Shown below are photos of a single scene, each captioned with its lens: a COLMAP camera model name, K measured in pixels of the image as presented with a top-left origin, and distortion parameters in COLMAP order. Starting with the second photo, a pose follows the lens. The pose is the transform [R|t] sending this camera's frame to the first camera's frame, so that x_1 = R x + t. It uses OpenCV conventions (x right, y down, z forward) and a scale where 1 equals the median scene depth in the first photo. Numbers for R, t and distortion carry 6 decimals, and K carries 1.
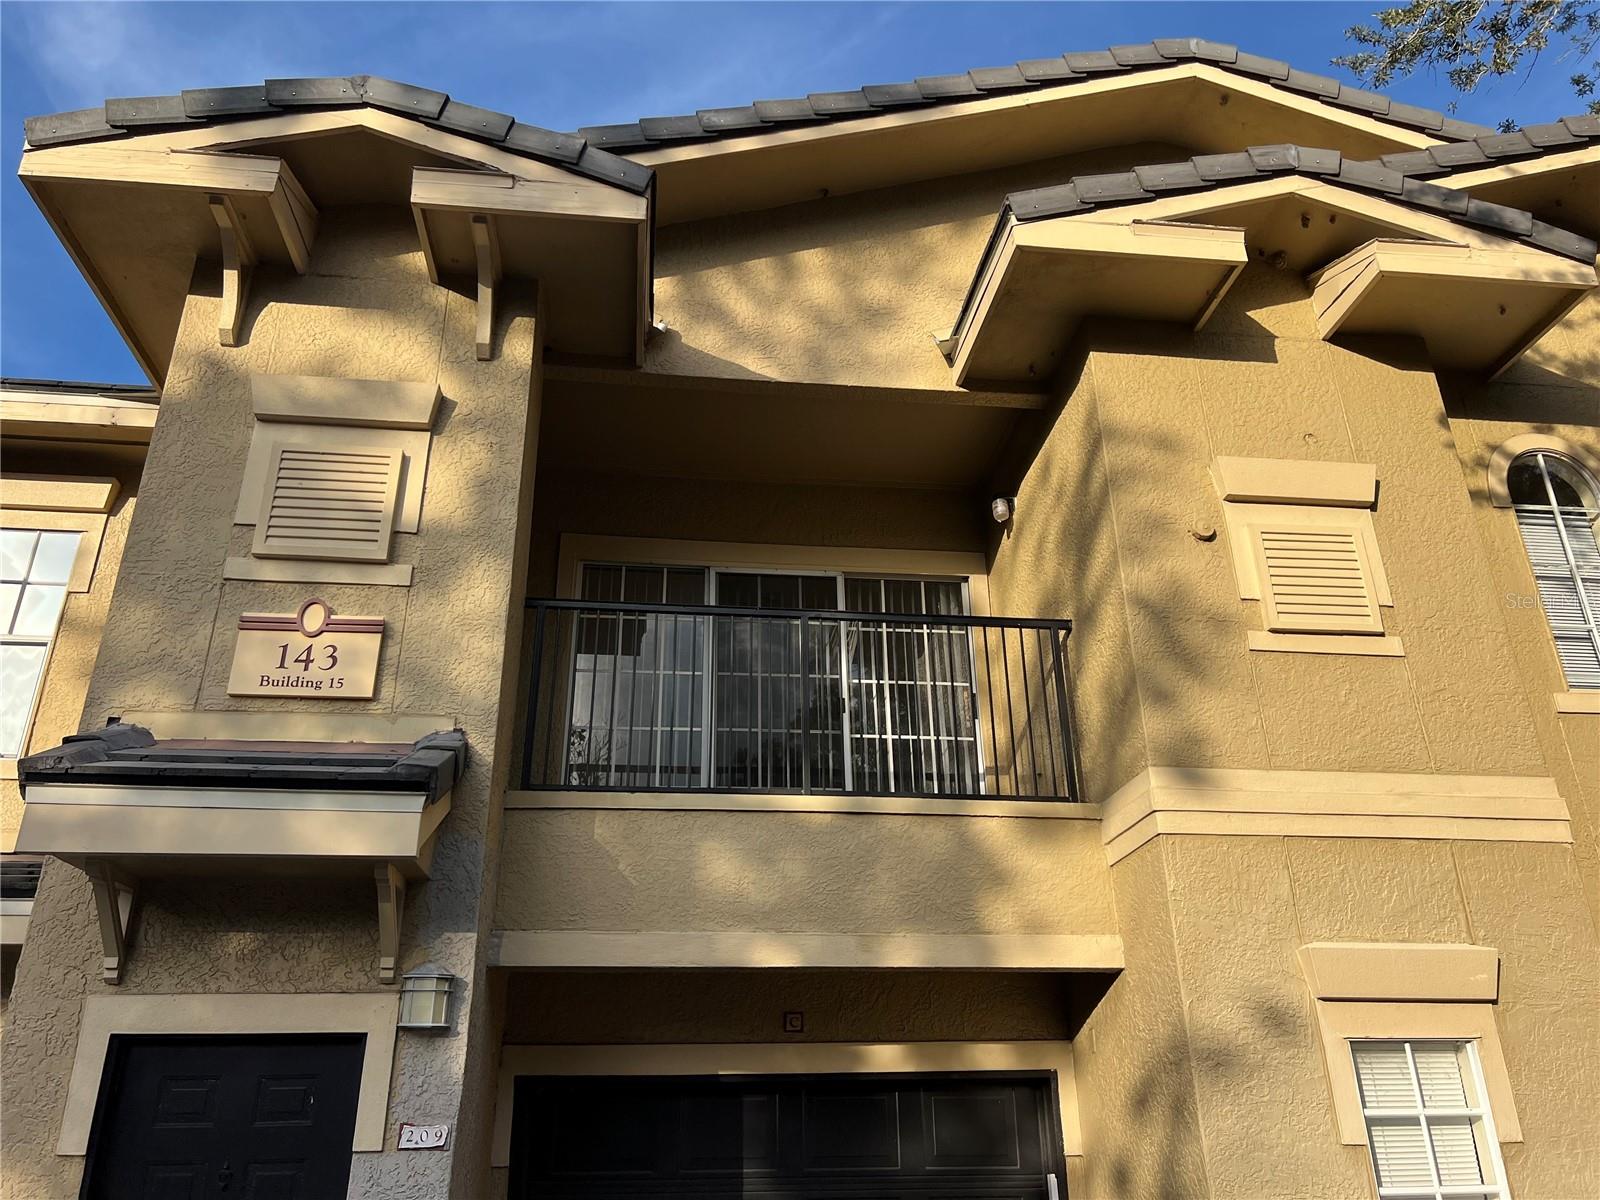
lens RADIAL K [[1175.1, 0, 804.1], [0, 1175.1, 601.1], [0, 0, 1]] dist [0.086278, -0.091643]
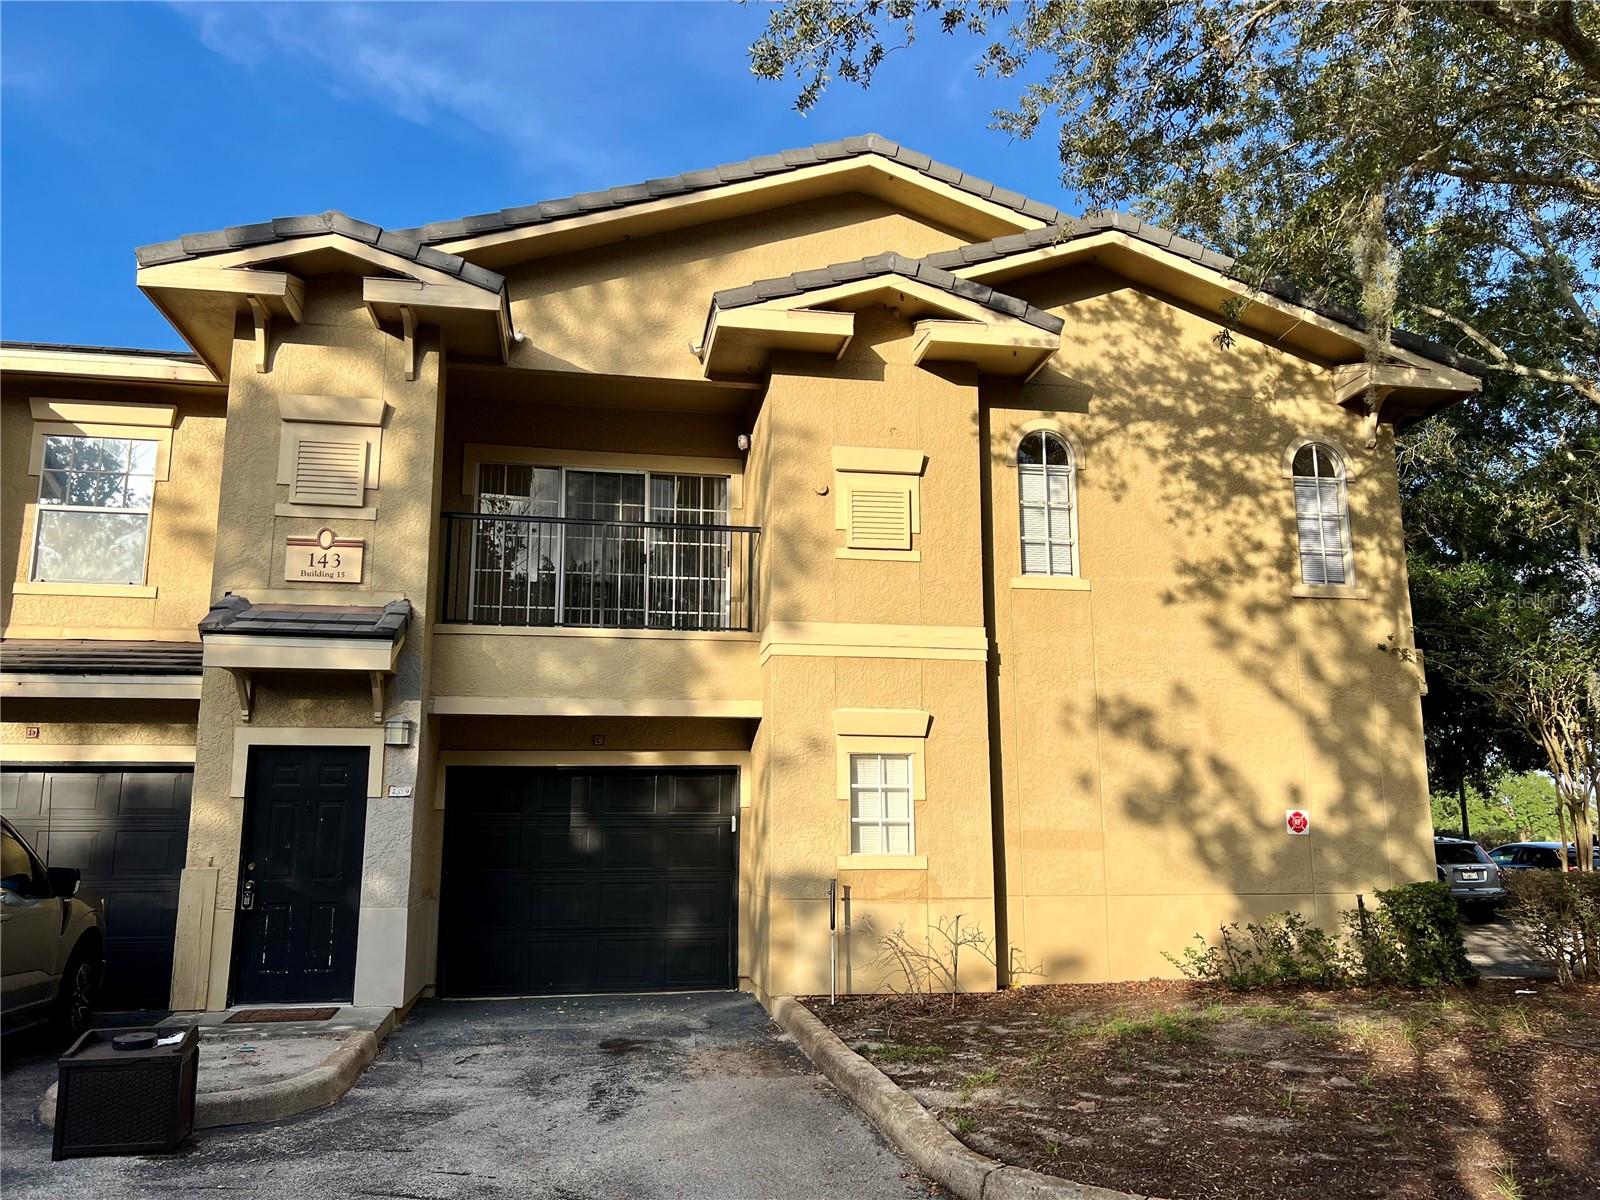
lens RADIAL K [[1175.1, 0, 804.1], [0, 1175.1, 601.1], [0, 0, 1]] dist [0.086278, -0.091643]
pose [[0.998664, 0.021525, 0.046980, 0.240614], [-0.032124, 0.970706, 0.238115, -0.334232], [-0.040478, -0.239306, 0.970100, -0.818326]]
